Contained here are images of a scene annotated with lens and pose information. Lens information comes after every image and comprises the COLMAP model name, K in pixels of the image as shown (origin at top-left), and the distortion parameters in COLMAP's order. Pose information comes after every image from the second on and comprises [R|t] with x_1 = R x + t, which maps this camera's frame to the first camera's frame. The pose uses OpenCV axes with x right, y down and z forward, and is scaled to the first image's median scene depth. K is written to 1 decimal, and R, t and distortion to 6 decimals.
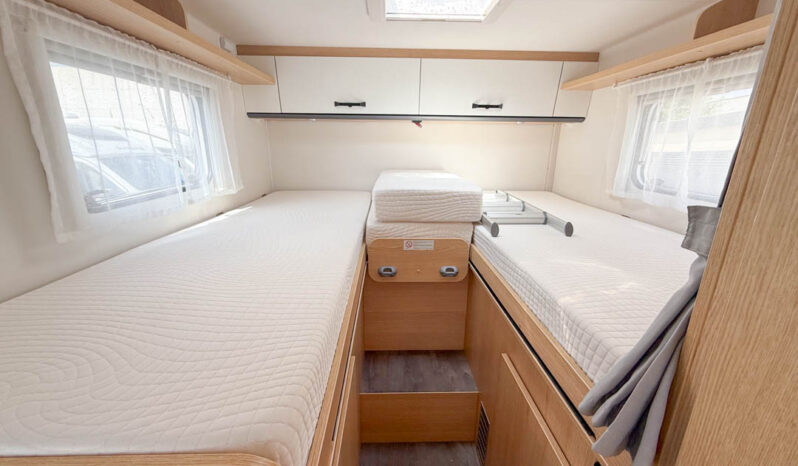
lens RADIAL K [[317.7, 0, 396.8], [0, 317.7, 231.0], [0, 0, 1]] dist [-0.001636, 0.000399]
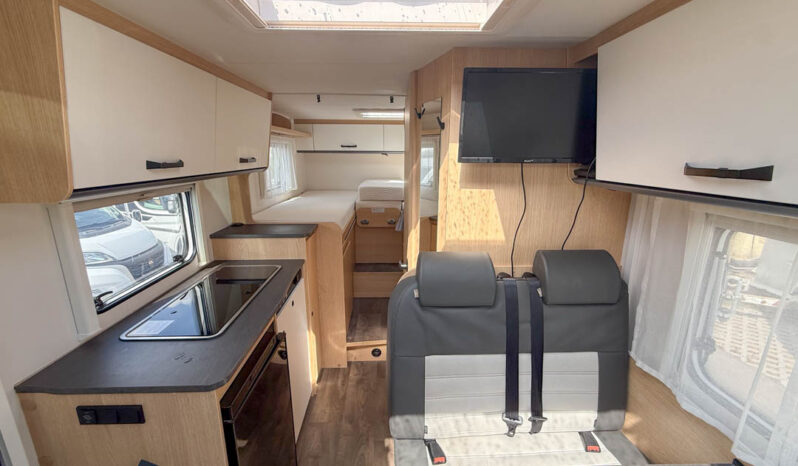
lens RADIAL K [[317.7, 0, 400.3], [0, 317.7, 232.1], [0, 0, 1]] dist [-0.001636, 0.000399]
pose [[0.999927, -0.006483, 0.010180, 0.234586], [0.006798, 0.999491, -0.031163, 0.315141], [-0.009973, 0.031230, 0.999462, -1.513768]]
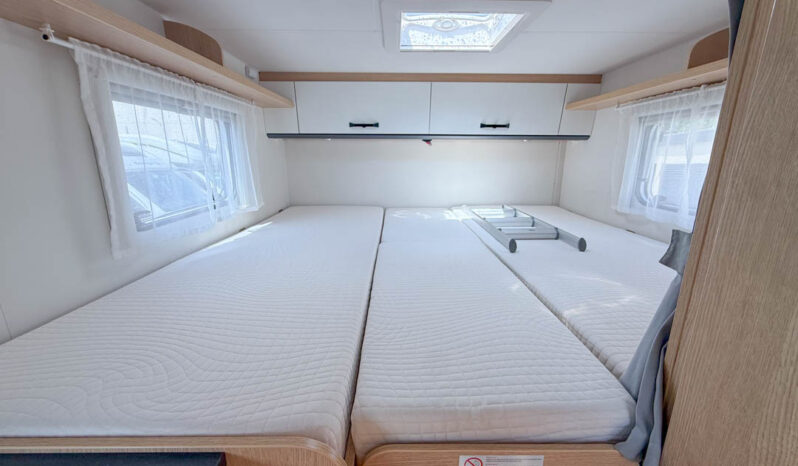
lens RADIAL K [[317.7, 0, 396.6], [0, 317.7, 232.8], [0, 0, 1]] dist [-0.001636, 0.000399]
pose [[0.999739, -0.000804, -0.022818, -0.023009], [0.000107, 0.999534, -0.030537, -0.012694], [0.022832, 0.030527, 0.999273, -0.066229]]
